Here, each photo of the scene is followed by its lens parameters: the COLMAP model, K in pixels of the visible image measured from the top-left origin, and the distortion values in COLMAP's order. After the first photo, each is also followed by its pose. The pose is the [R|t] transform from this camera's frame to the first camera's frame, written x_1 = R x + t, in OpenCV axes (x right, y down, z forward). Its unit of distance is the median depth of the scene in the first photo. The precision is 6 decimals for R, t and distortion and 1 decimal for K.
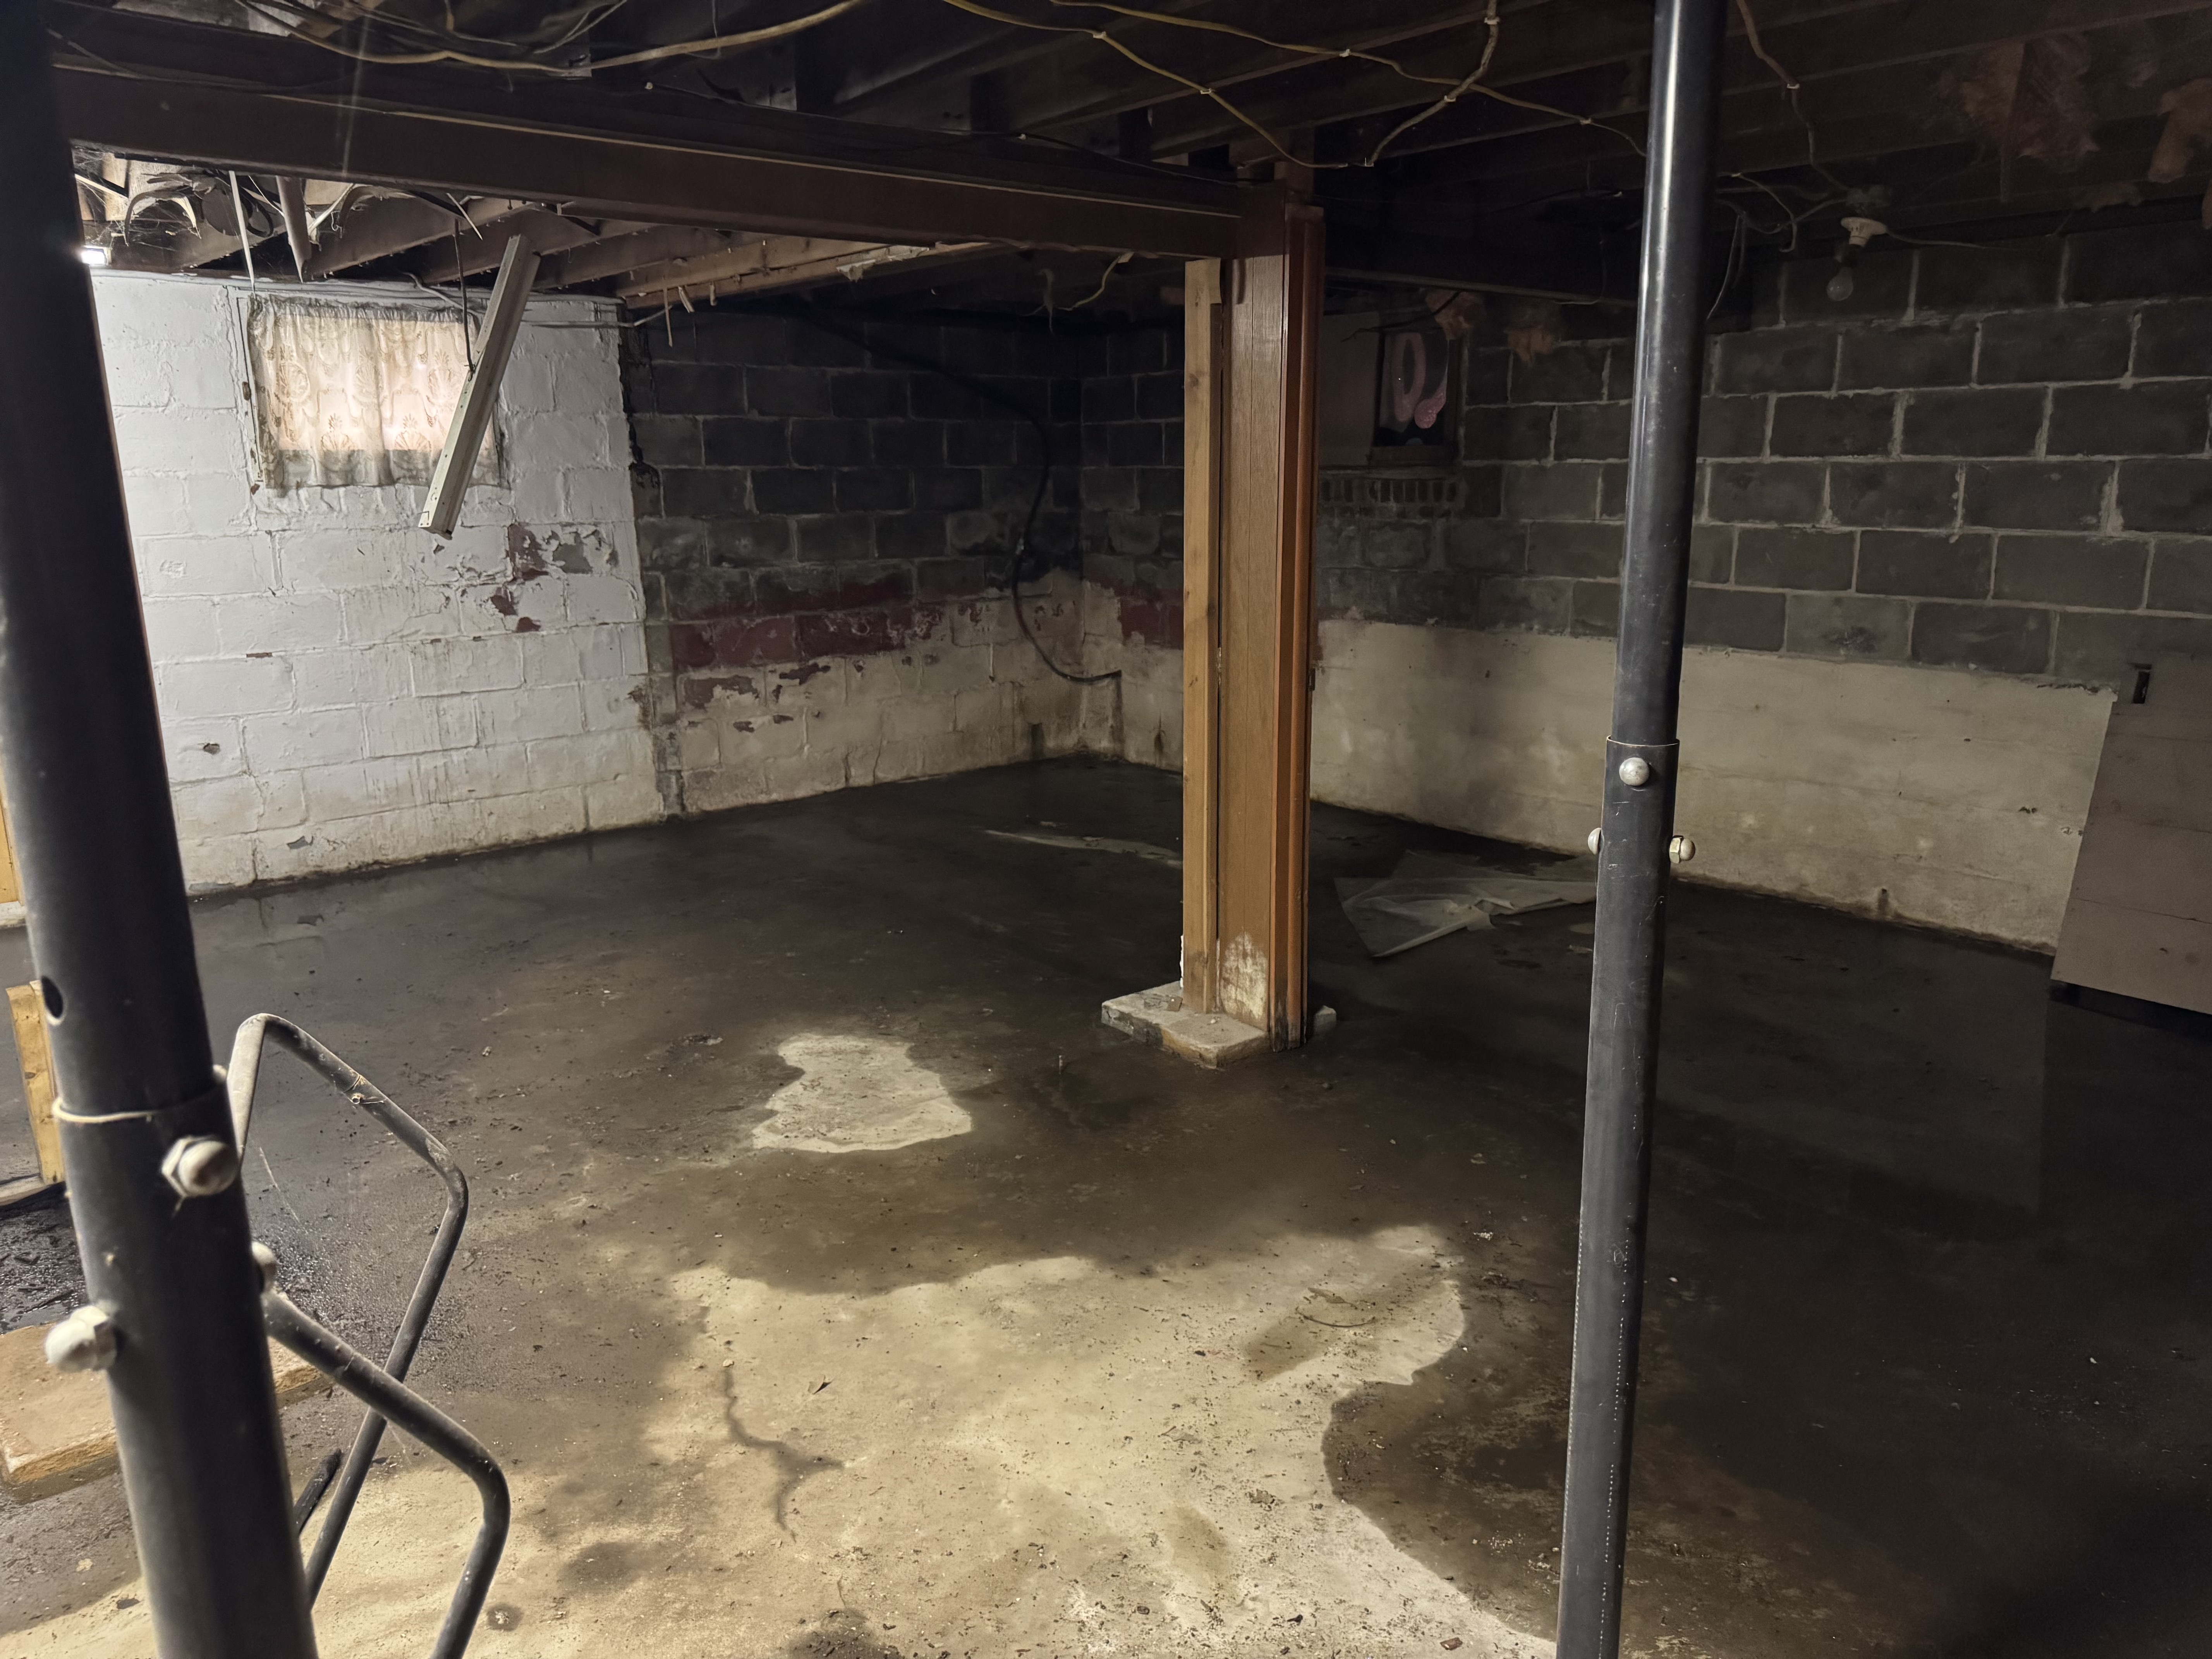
lens RADIAL K [[1542.0, 0, 1097.5], [0, 1542.0, 852.5], [0, 0, 1]] dist [0.055094, -0.065499]
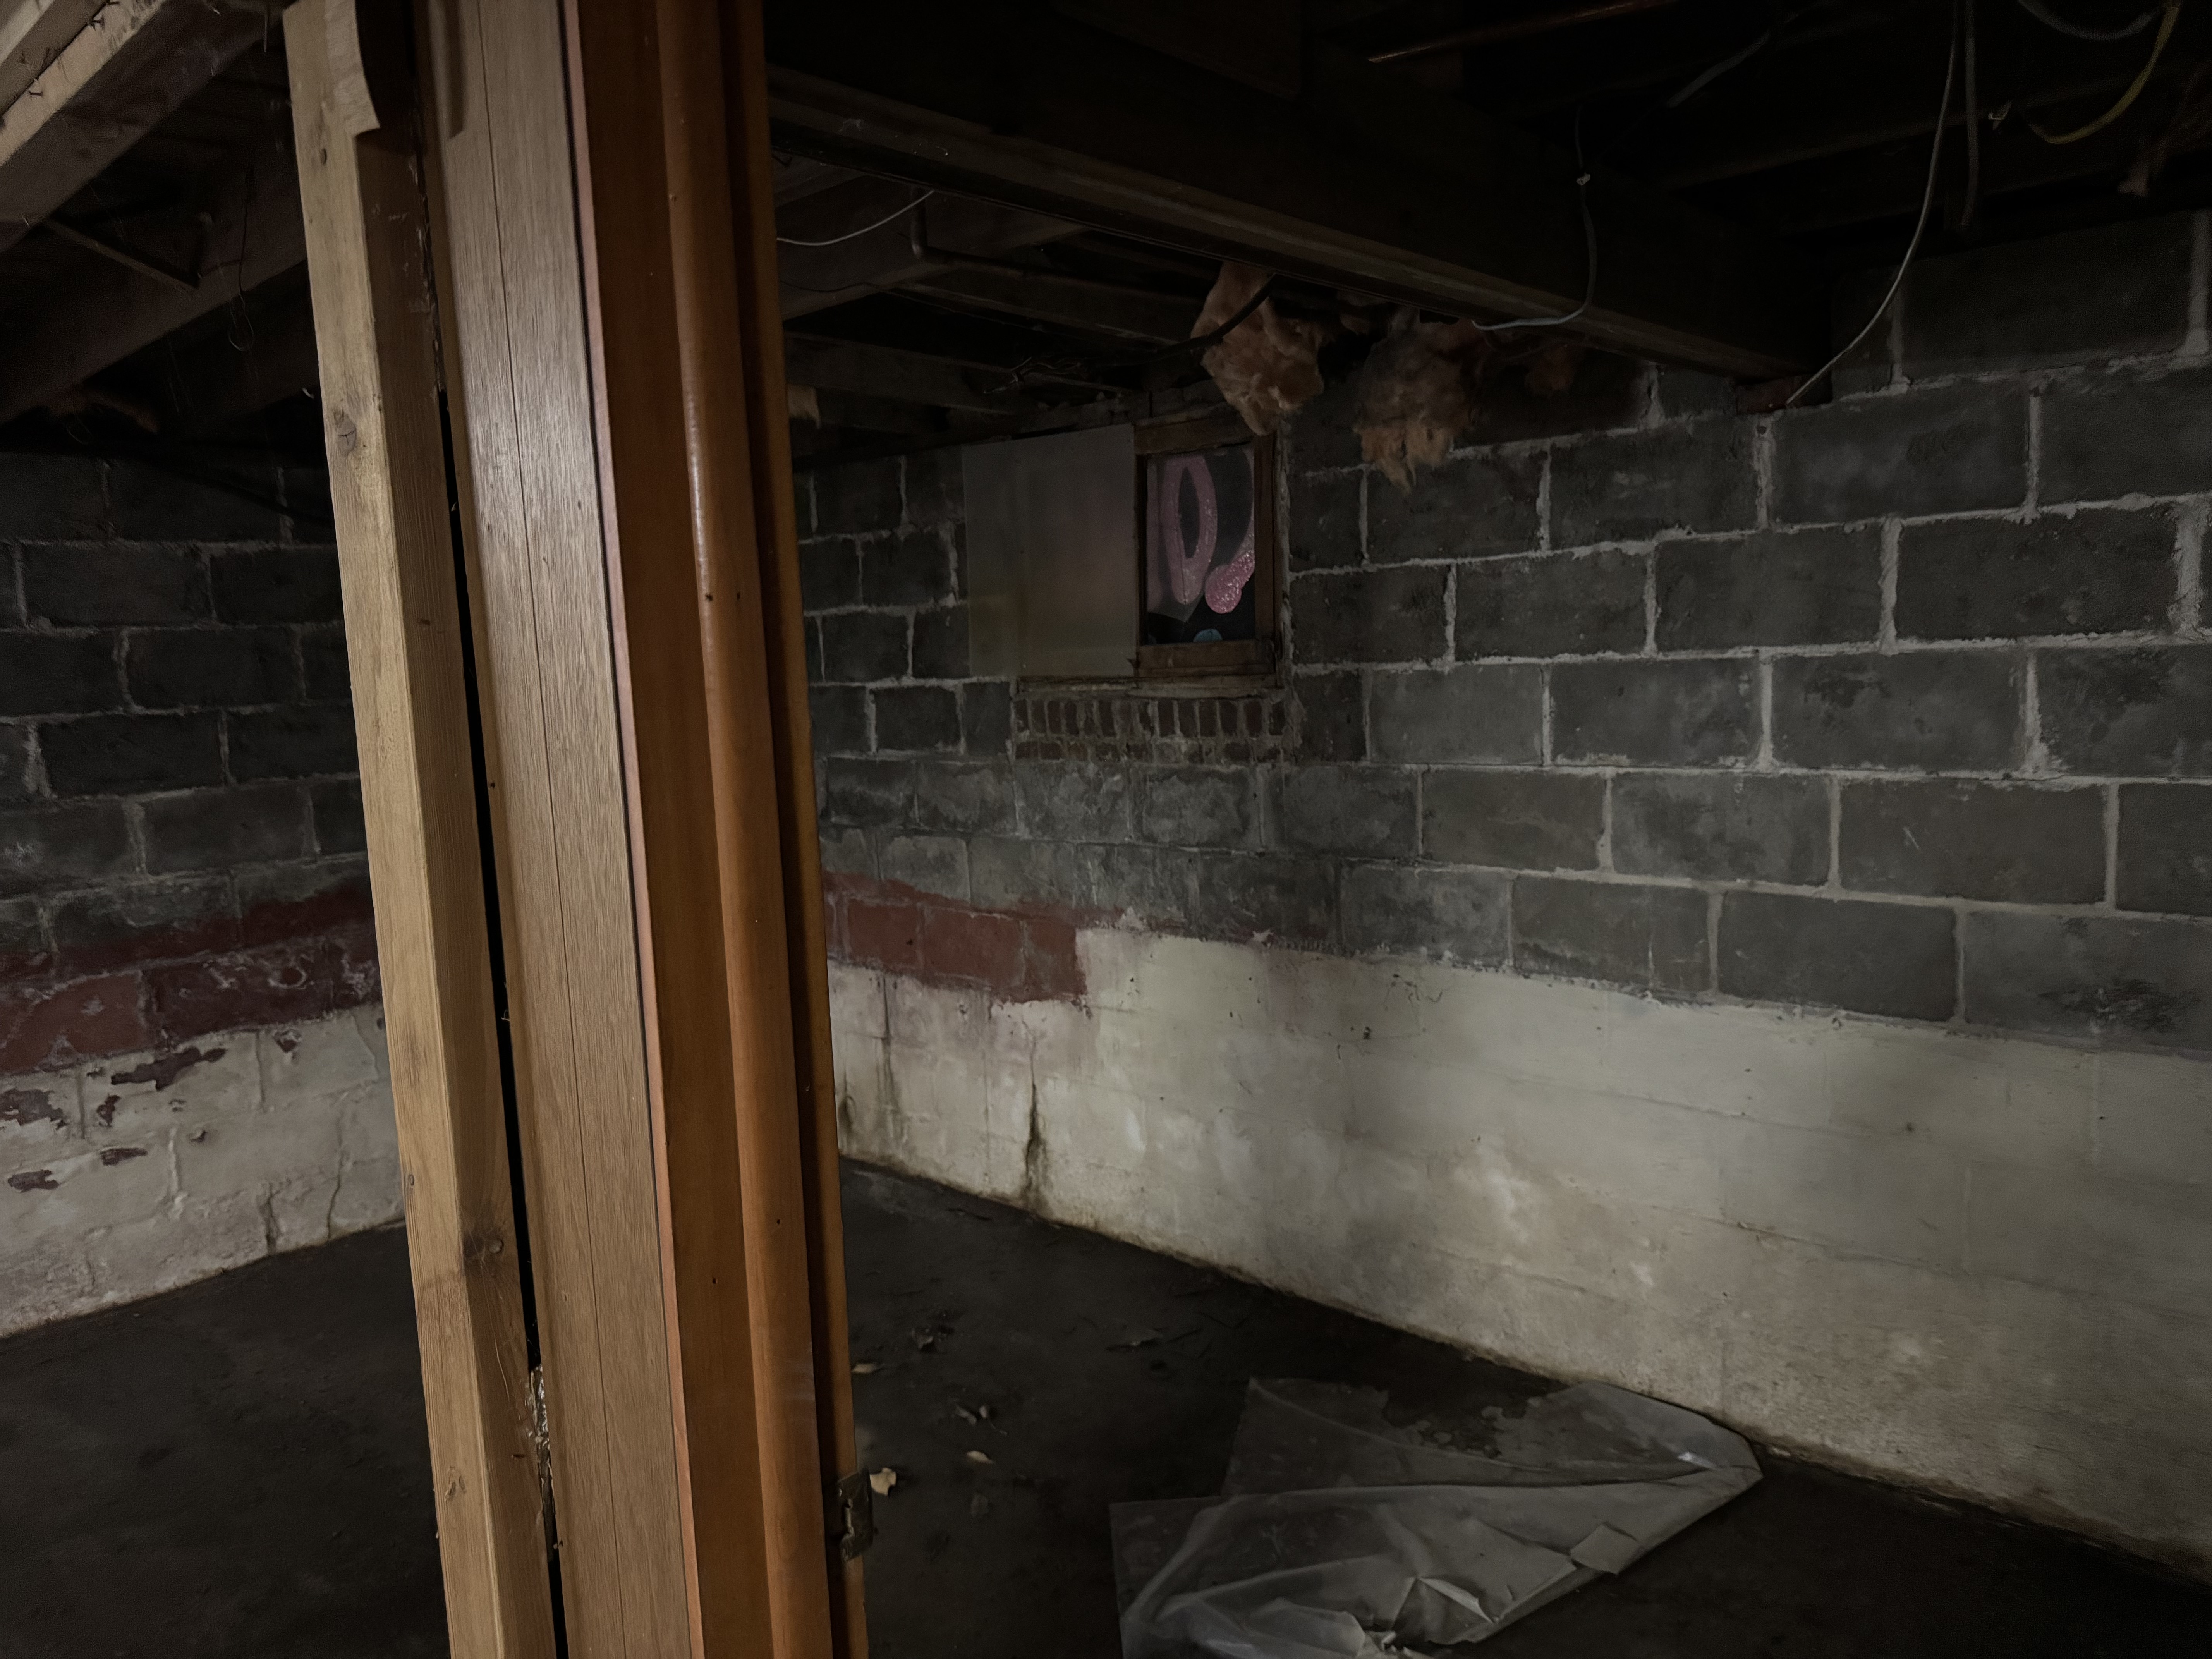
lens RADIAL K [[1542.0, 0, 1110.5], [0, 1542.0, 827.4], [0, 0, 1]] dist [0.055094, -0.065499]
pose [[0.992305, -0.046049, 0.114939, 0.096036], [0.061785, 0.988595, -0.137341, -0.113487], [-0.107303, 0.143386, 0.983833, 0.433509]]
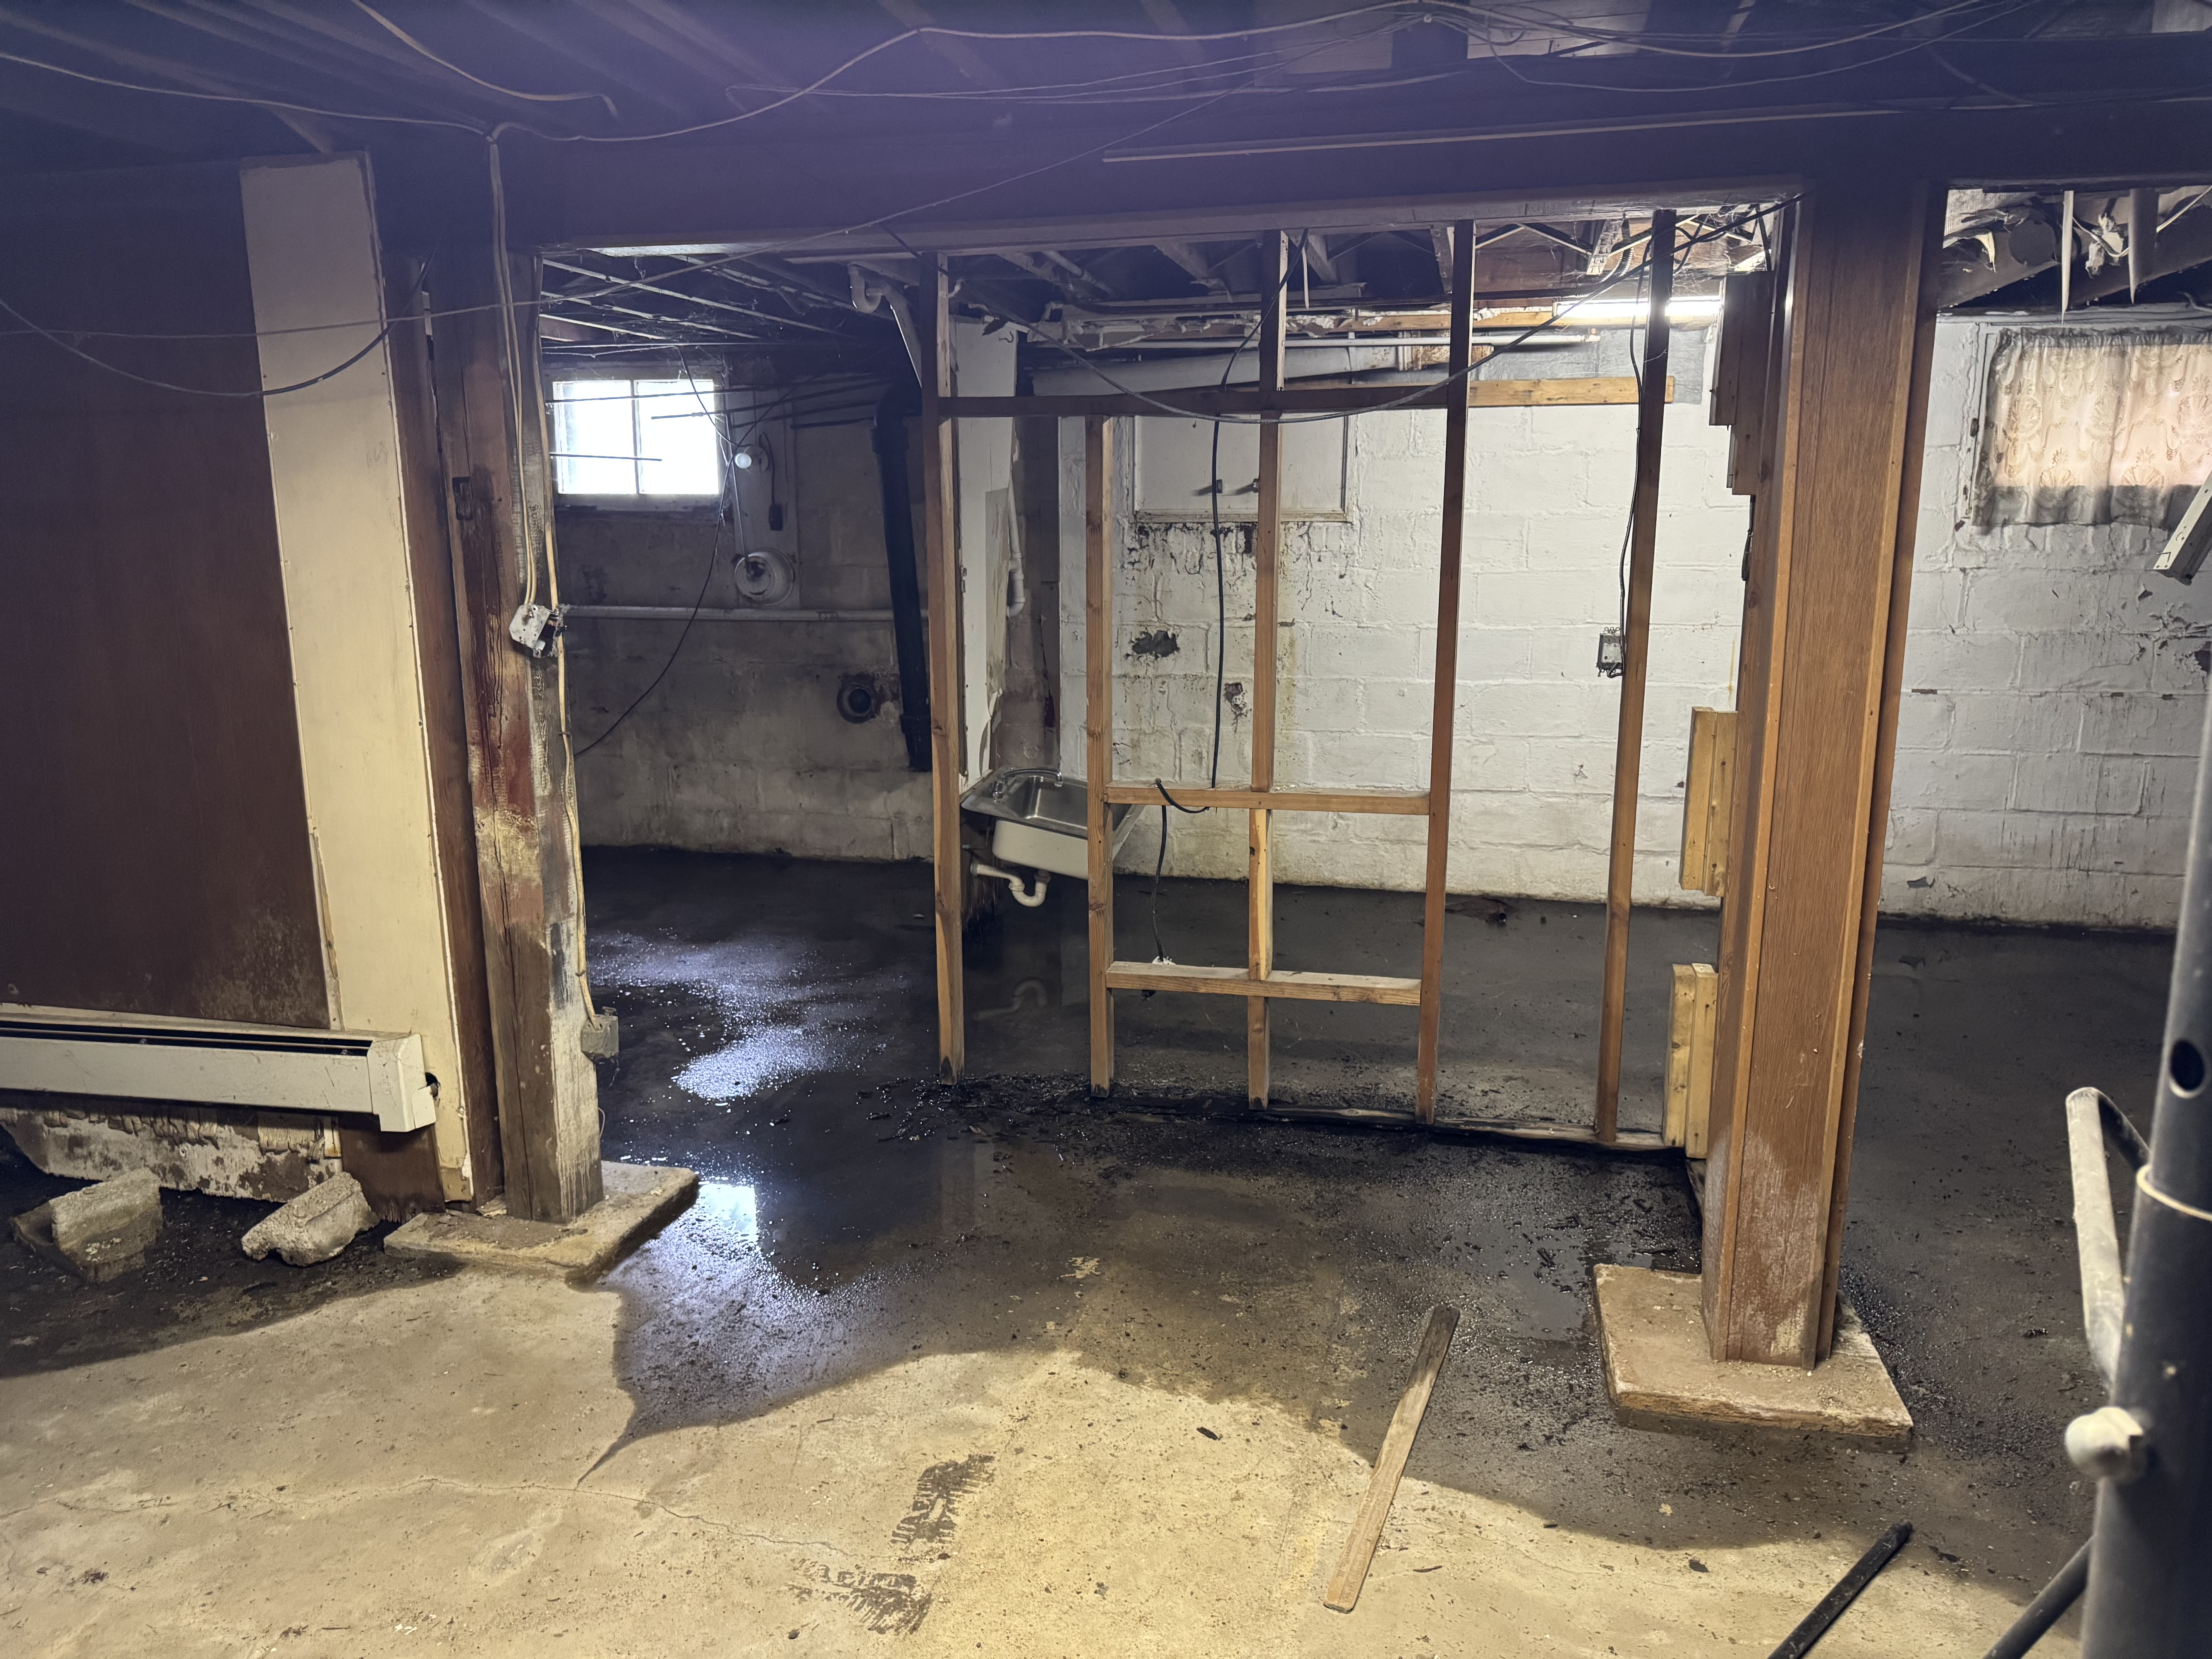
lens RADIAL K [[1542.0, 0, 1128.7], [0, 1542.0, 864.3], [0, 0, 1]] dist [0.055094, -0.065499]
pose [[0.601338, 0.187245, -0.776744, -0.051440], [-0.200644, 0.976389, 0.080038, 0.004038], [0.773391, 0.107719, 0.624710, -0.005178]]
